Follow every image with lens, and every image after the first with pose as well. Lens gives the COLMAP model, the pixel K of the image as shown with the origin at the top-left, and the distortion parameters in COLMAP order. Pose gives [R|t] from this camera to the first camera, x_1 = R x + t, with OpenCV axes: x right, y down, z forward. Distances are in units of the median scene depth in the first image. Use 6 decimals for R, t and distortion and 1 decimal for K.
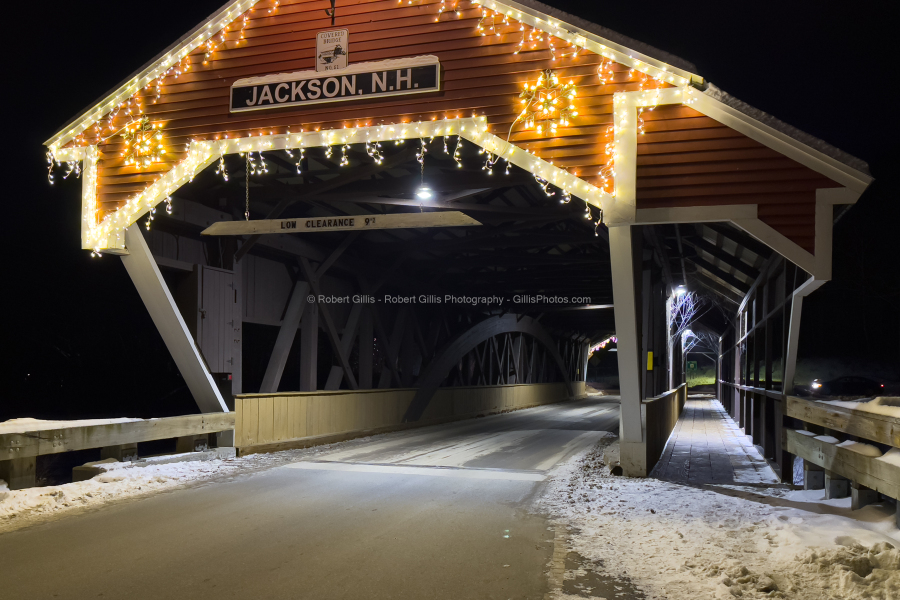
lens RADIAL K [[728.2, 0, 468.6], [0, 728.2, 344.3], [0, 0, 1]] dist [0.037584, -0.019991]
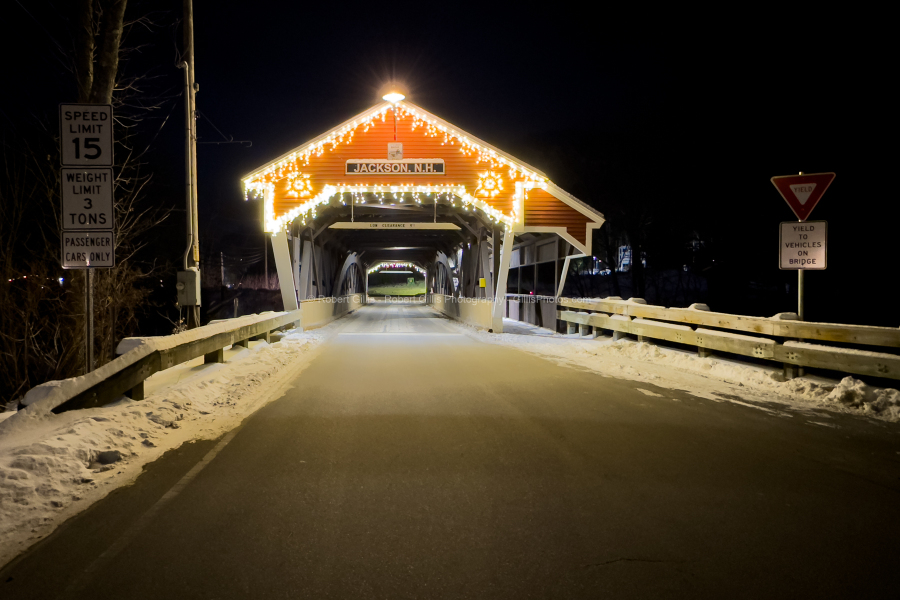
lens RADIAL K [[508.1, 0, 394.2], [0, 508.1, 276.5], [0, 0, 1]] dist [0.078065, 0.003517]
pose [[0.963342, -0.000418, 0.268275, -0.632042], [-0.004047, 0.999862, 0.016088, -0.030034], [-0.268245, -0.016584, 0.963208, -0.575167]]
